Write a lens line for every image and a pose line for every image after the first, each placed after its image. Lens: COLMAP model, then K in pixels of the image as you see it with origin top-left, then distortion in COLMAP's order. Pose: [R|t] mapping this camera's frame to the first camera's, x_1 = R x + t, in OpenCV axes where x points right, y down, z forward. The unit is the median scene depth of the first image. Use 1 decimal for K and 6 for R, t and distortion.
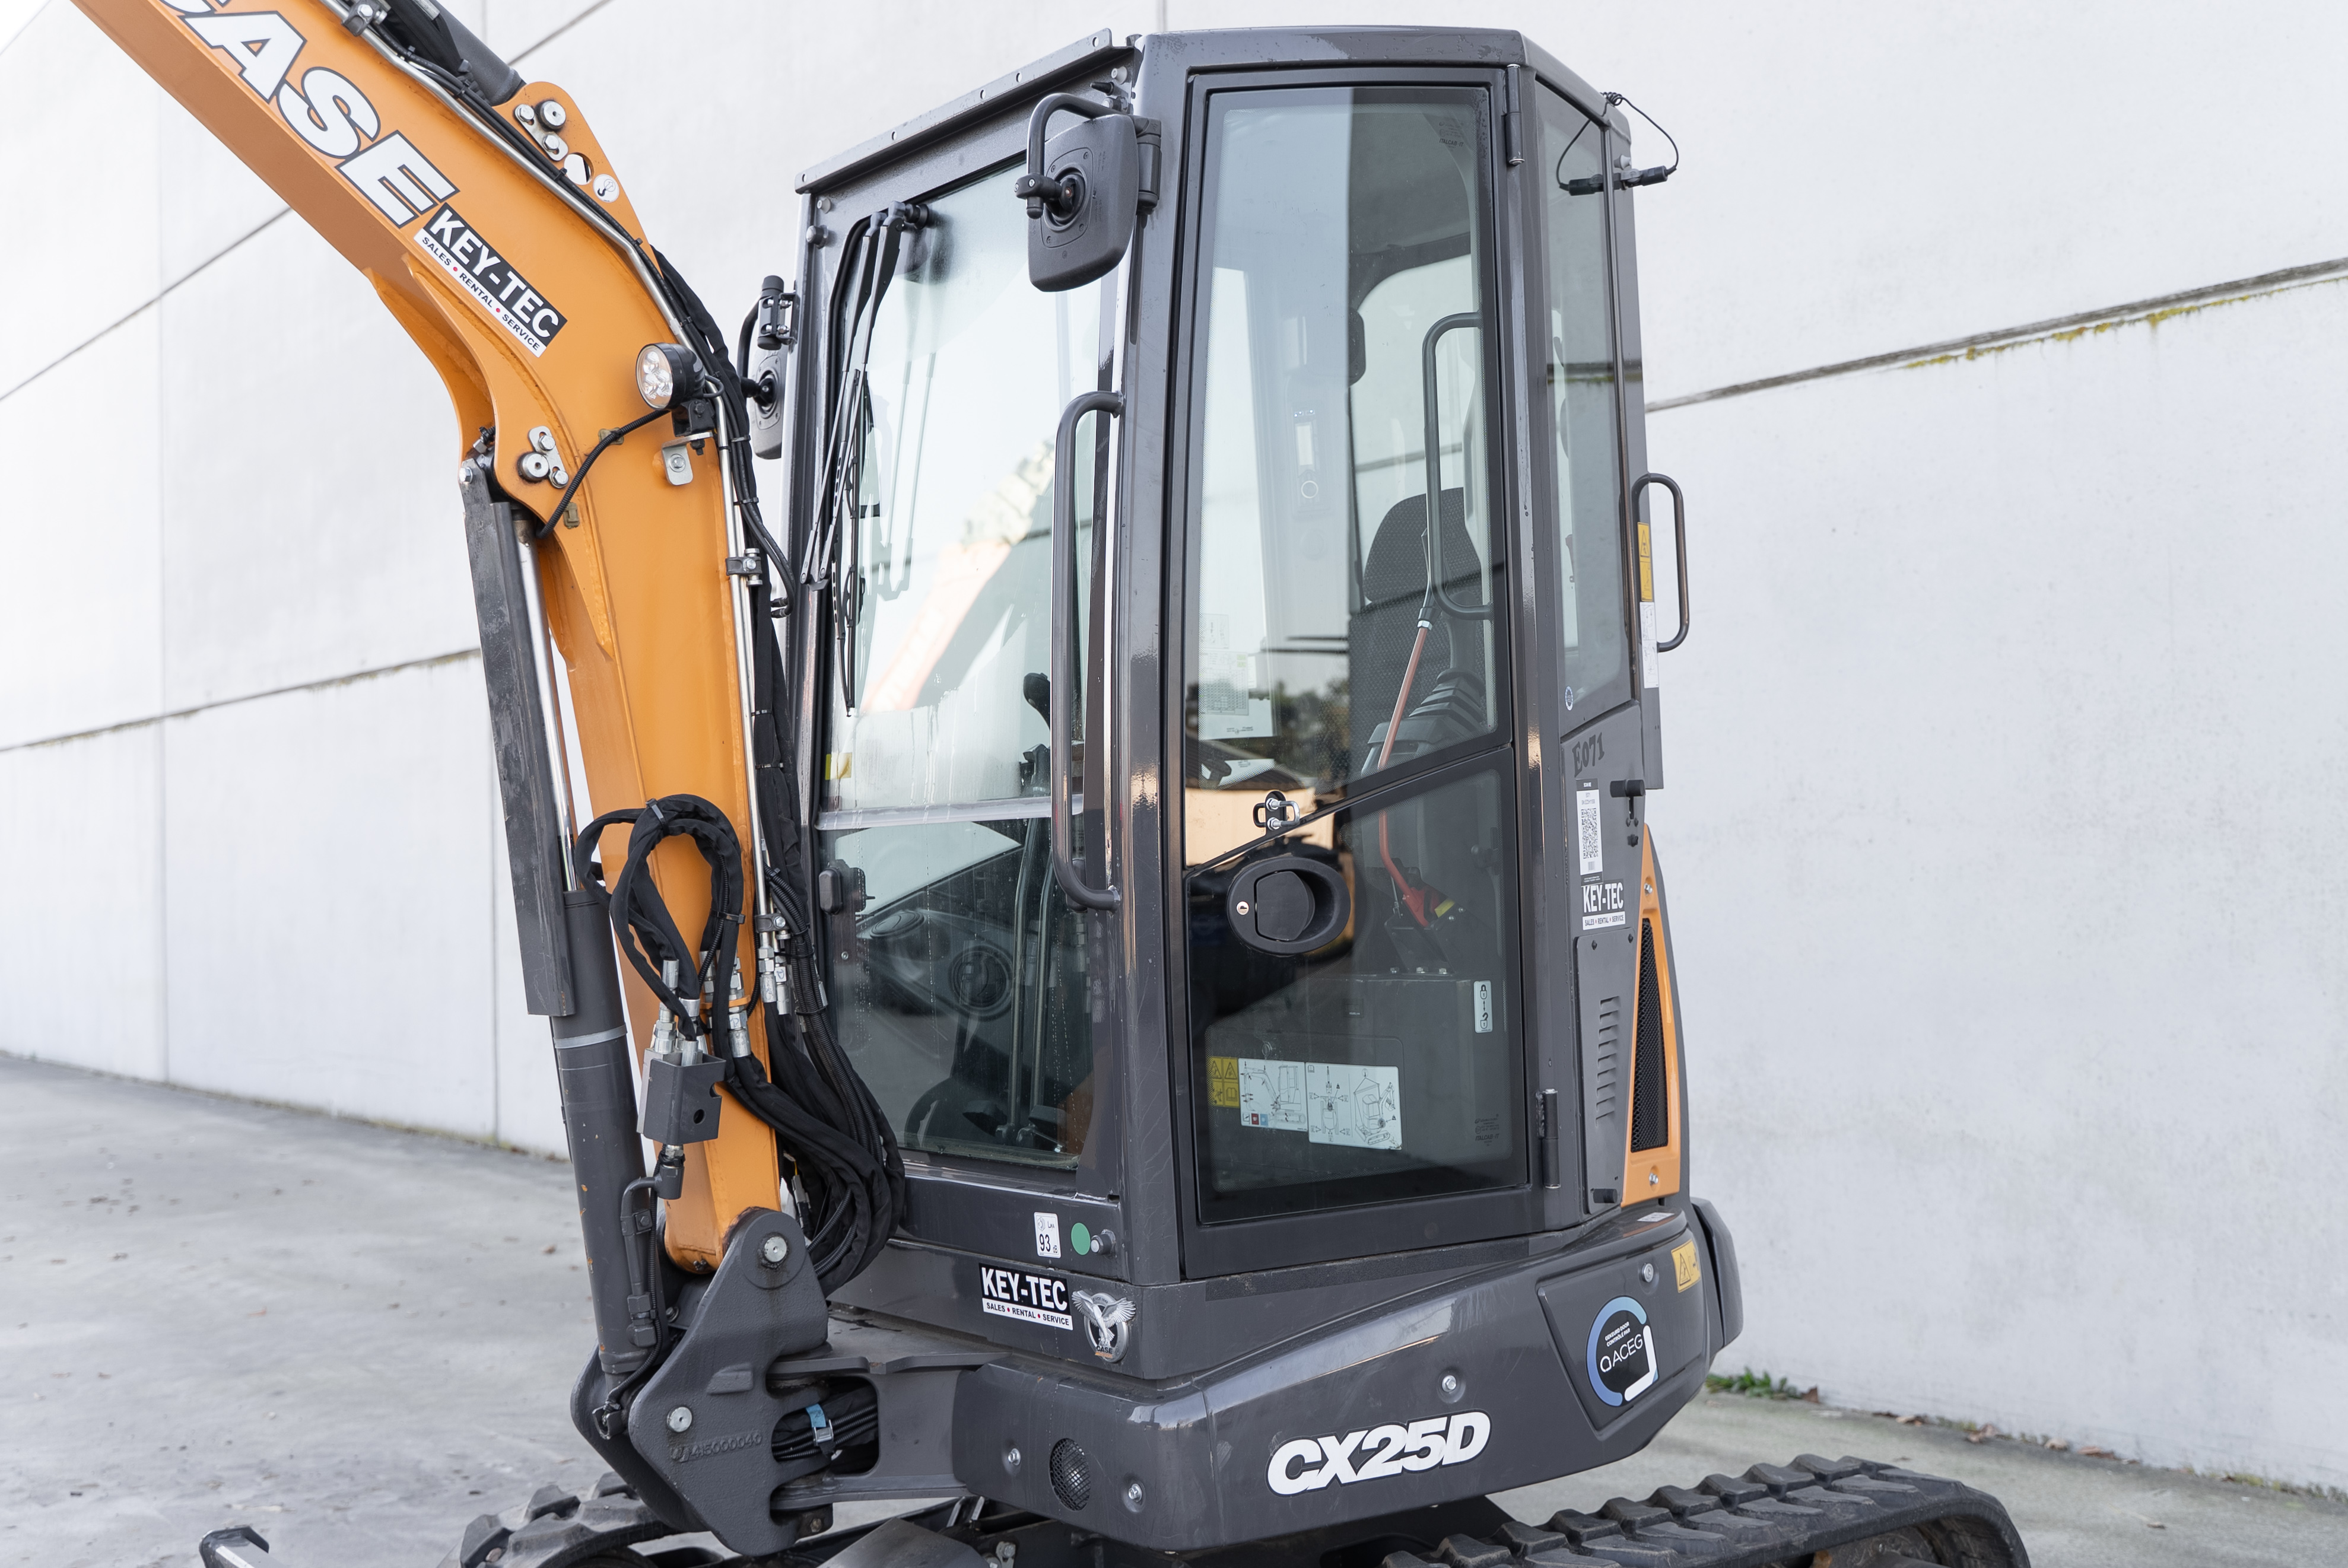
lens RADIAL K [[2412.8, 0, 1255.3], [0, 2412.8, 832.0], [0, 0, 1]] dist [0.003157, 0.000000]
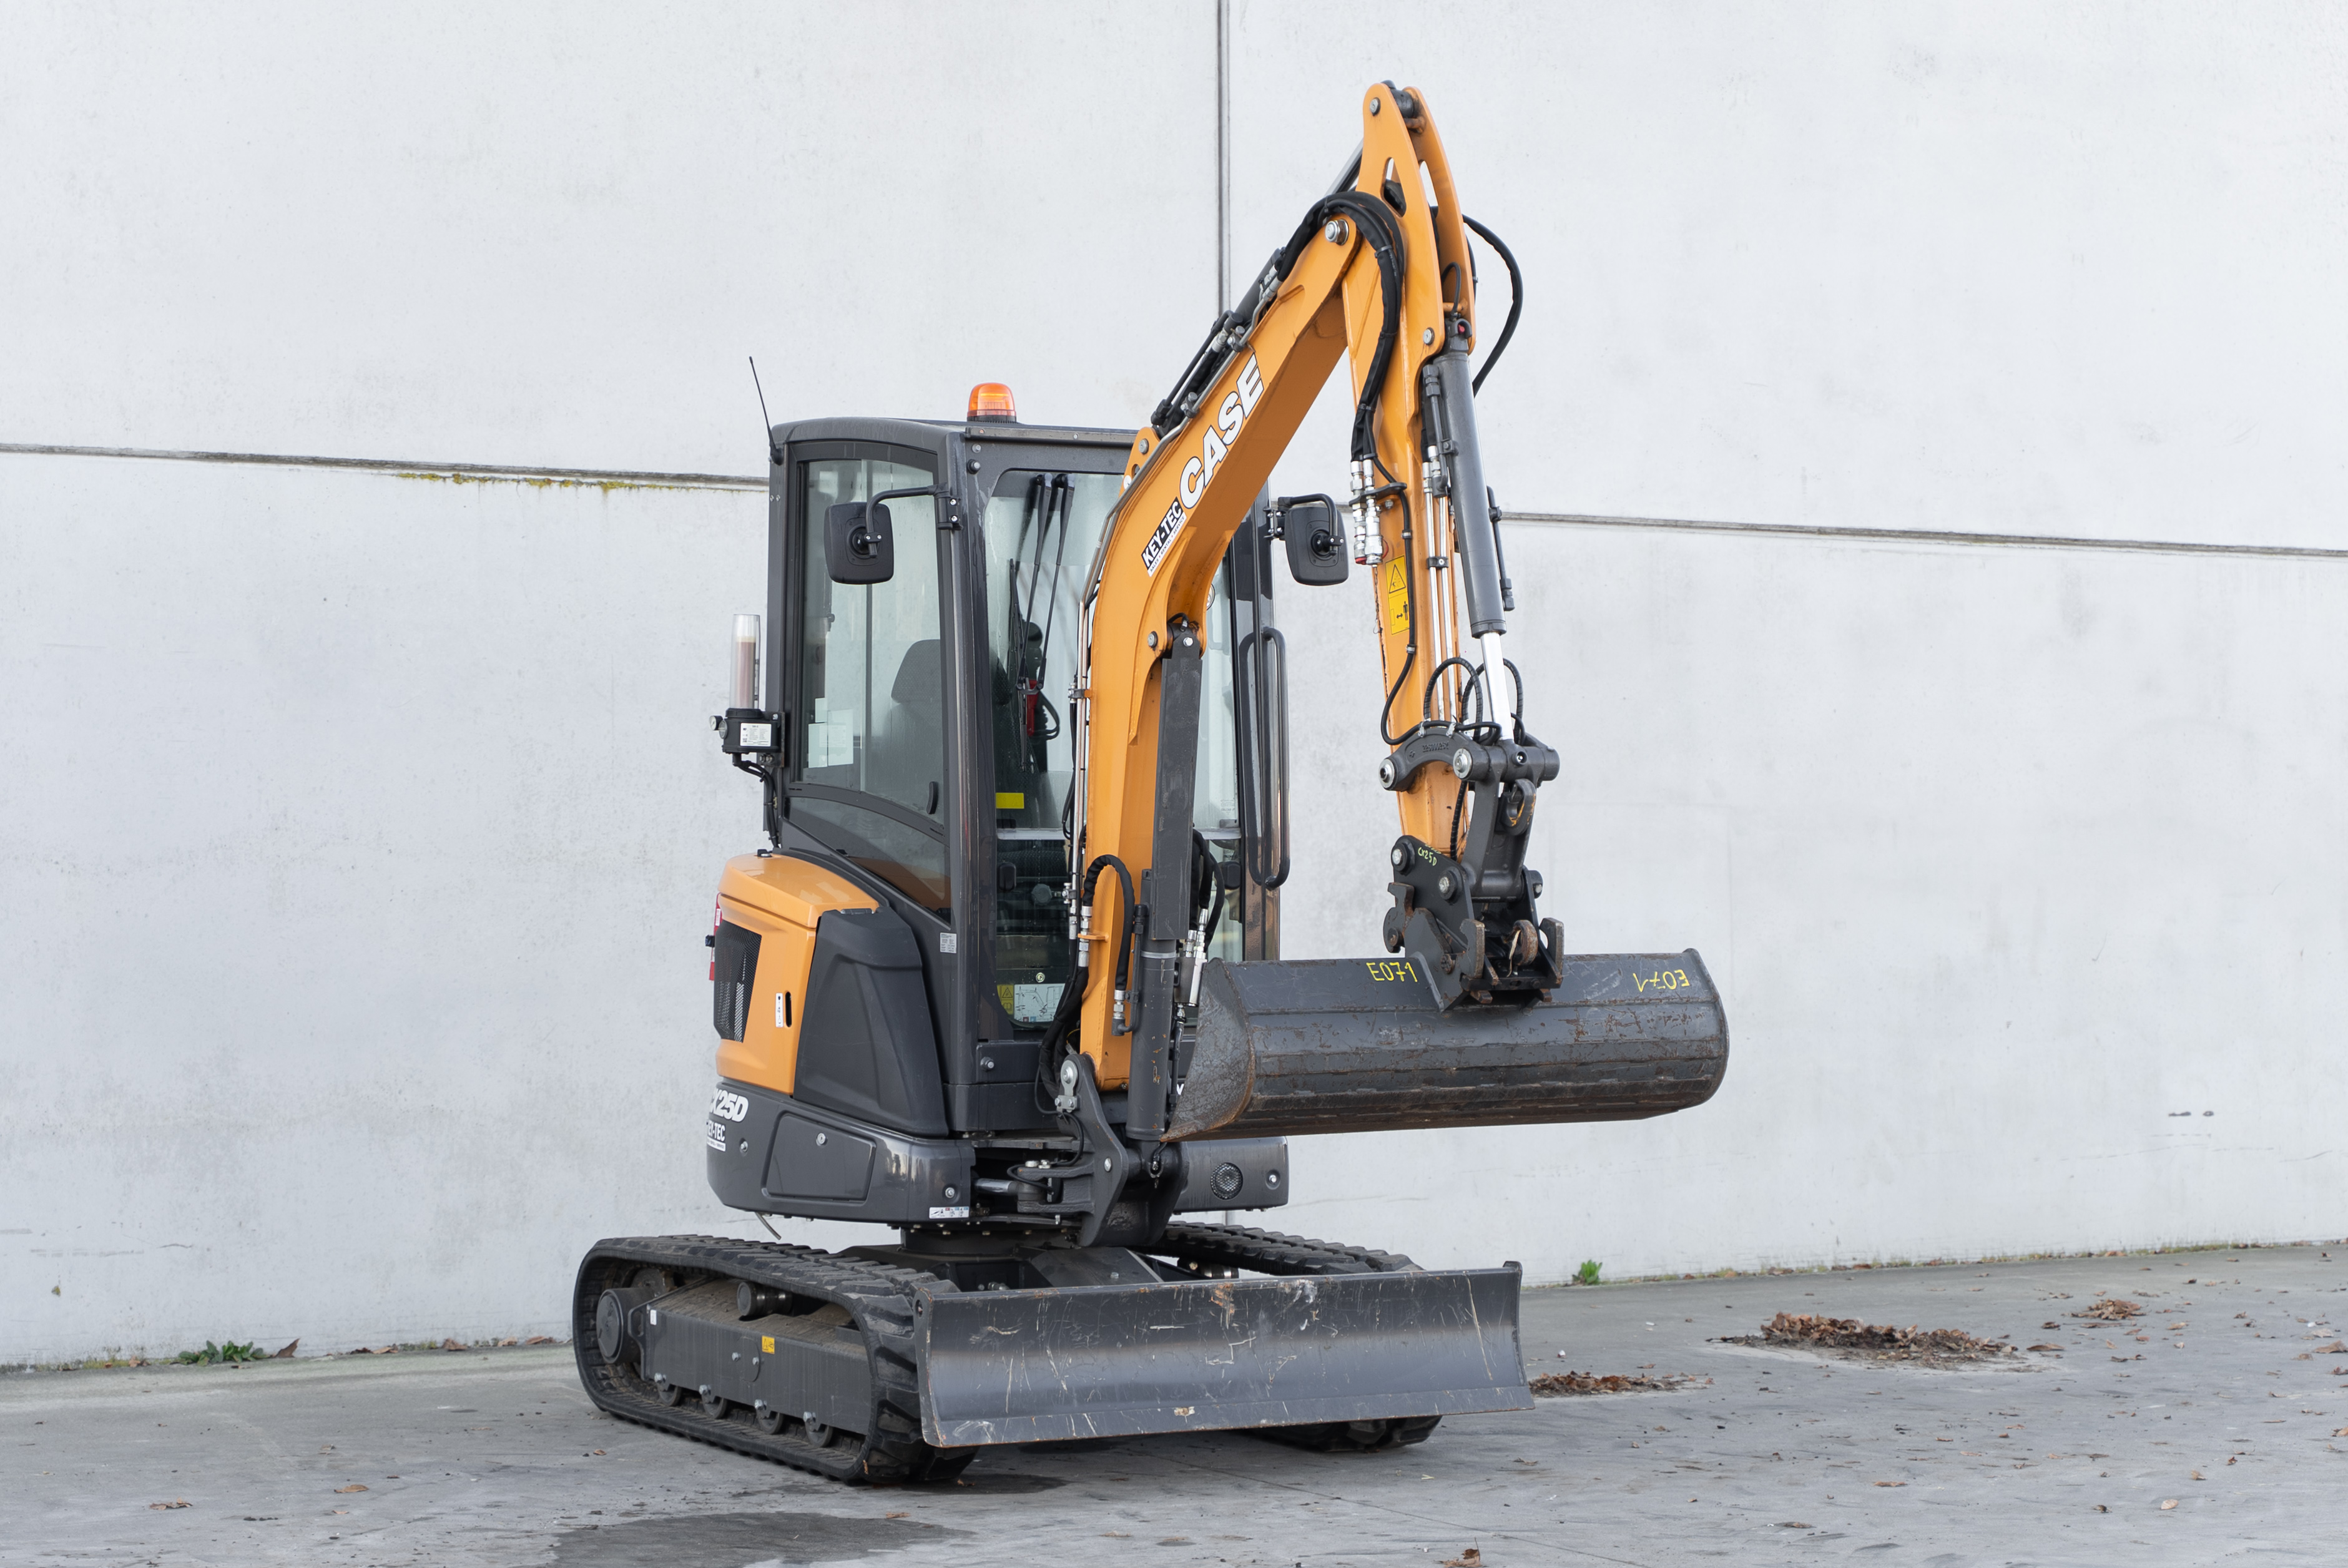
lens RADIAL K [[4625.4, 0, 1247.6], [0, 4625.4, 752.0], [0, 0, 1]] dist [0.004277, 0.000000]
pose [[0.177426, 0.053365, 0.982686, -3.464970], [-0.013840, 0.998565, -0.051729, 0.106895], [-0.984037, -0.004422, 0.177910, 0.305057]]
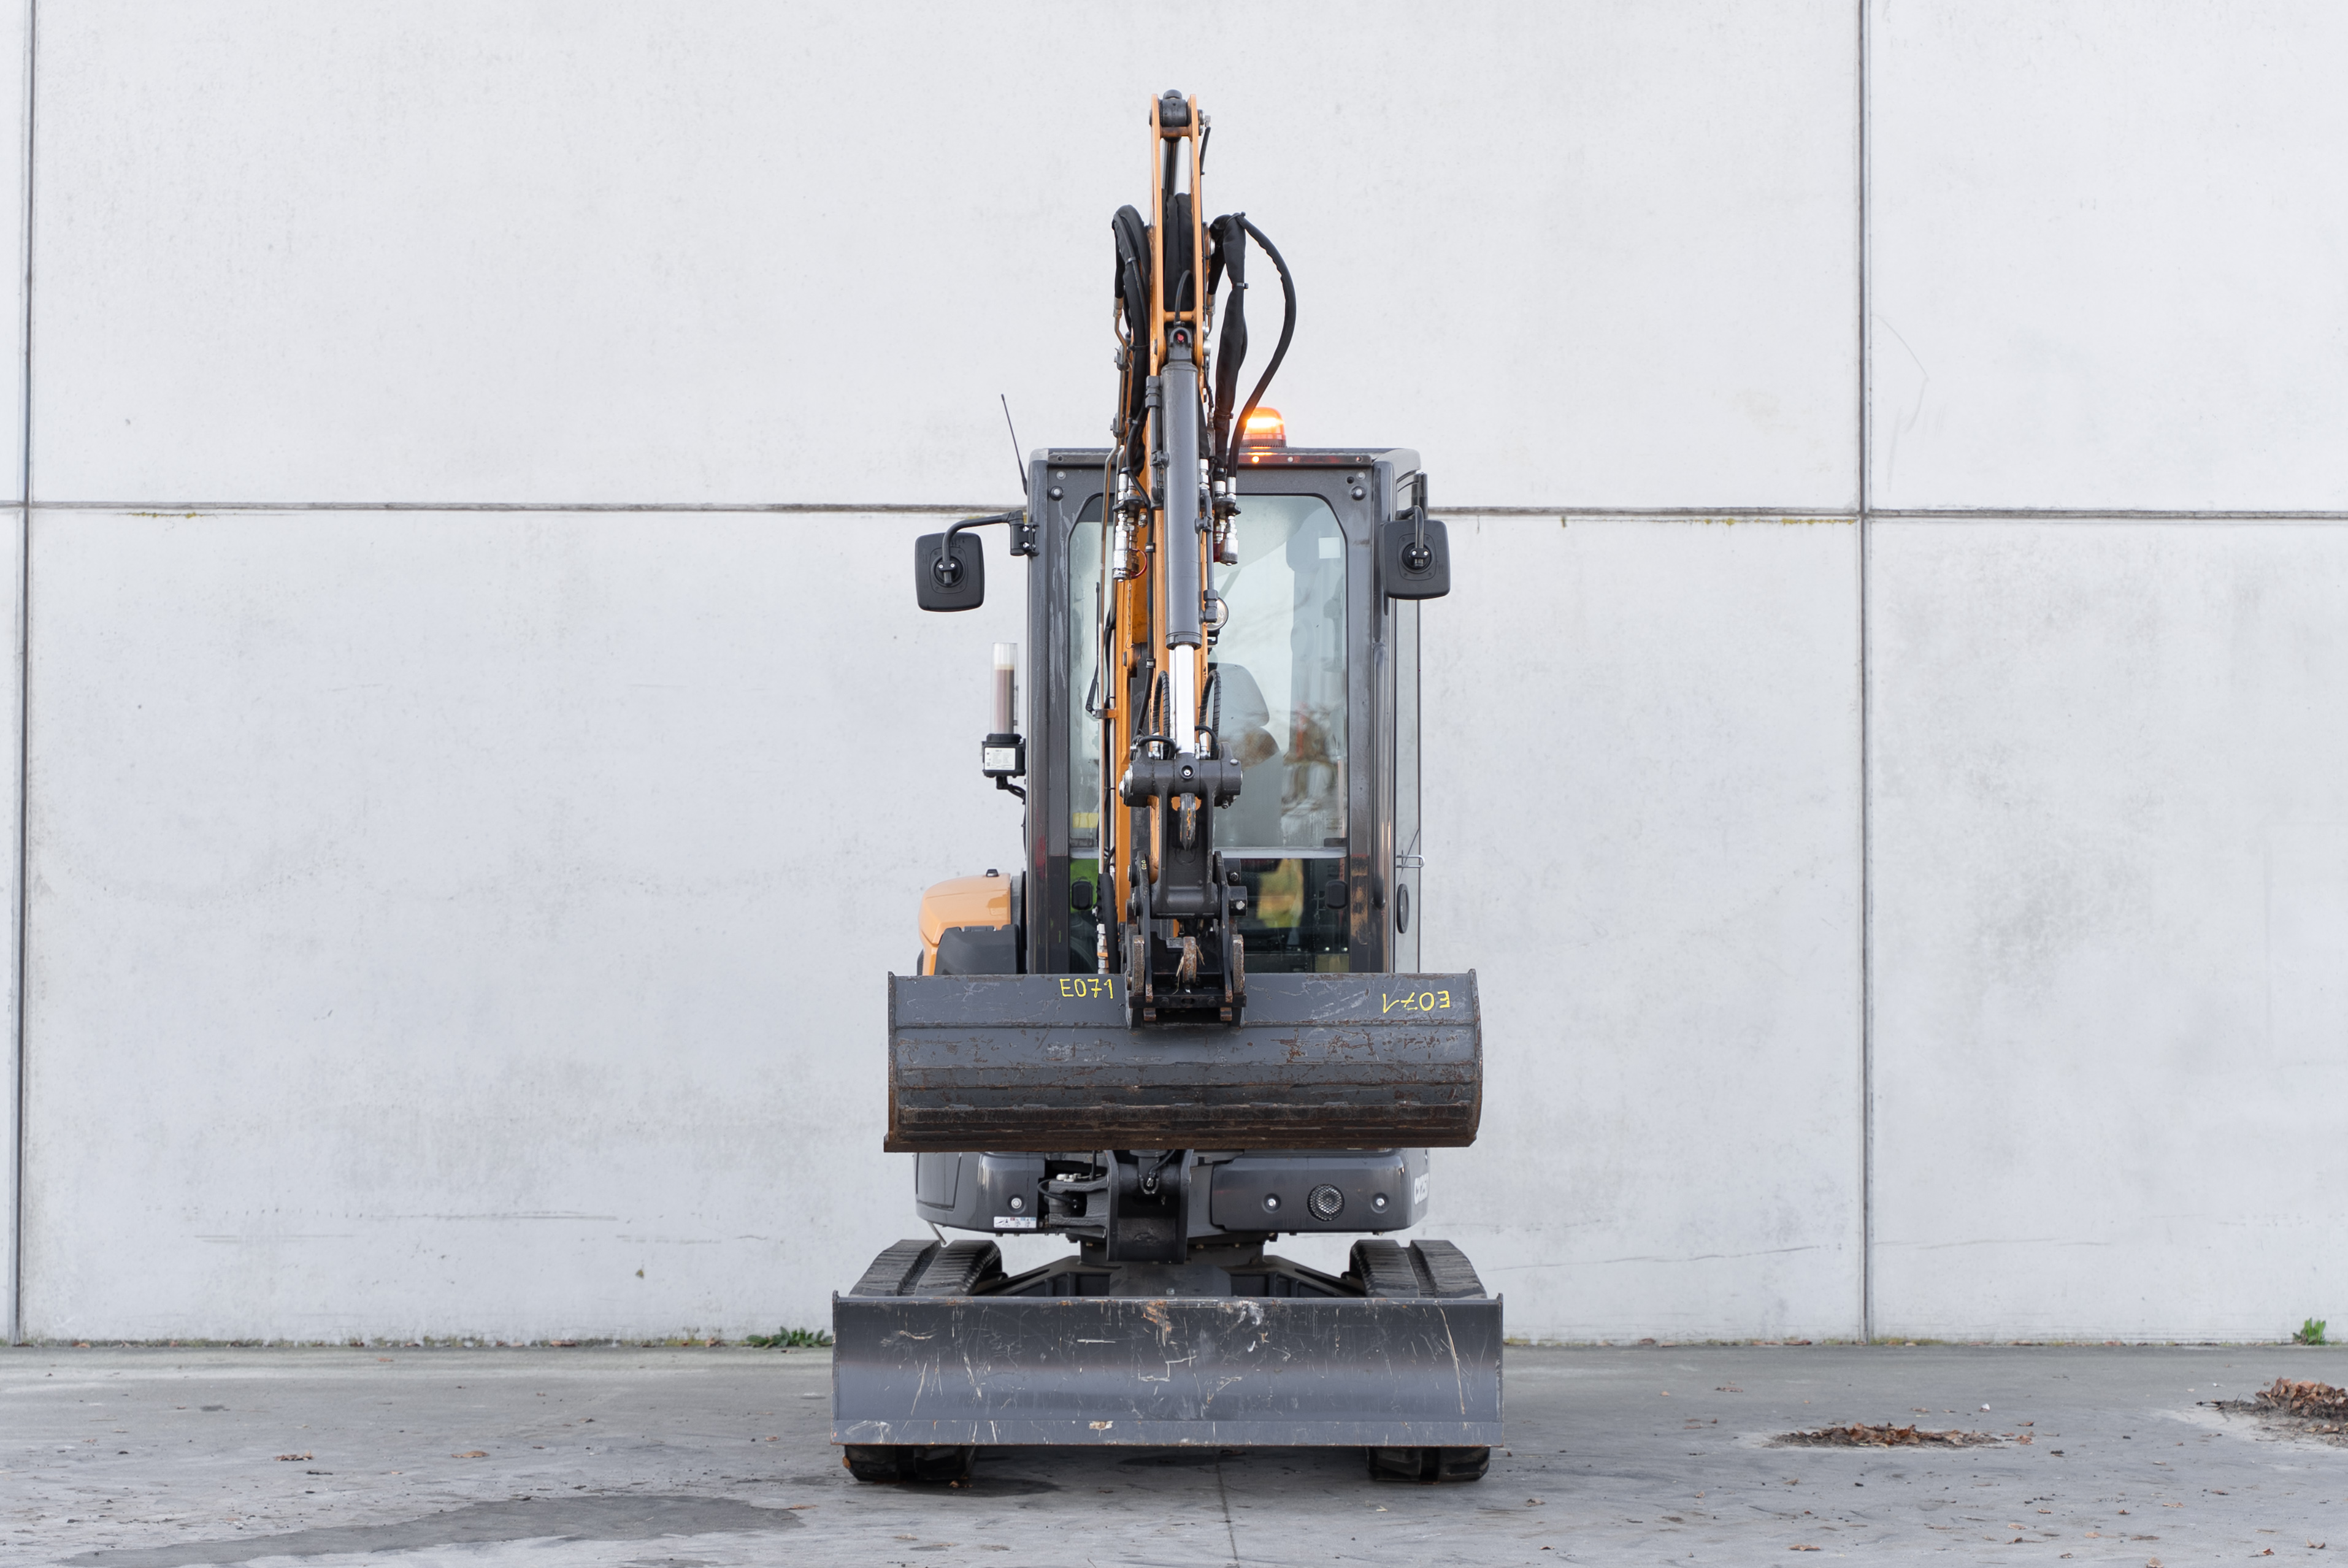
lens RADIAL K [[4625.2, 0, 1189.9], [0, 4625.2, 788.2], [0, 0, 1]] dist [0.004277, 0.000000]
pose [[0.627029, 0.049462, 0.777424, -2.800926], [-0.027723, 0.998767, -0.041186, 0.085766], [-0.778503, 0.004272, 0.627627, -1.133228]]
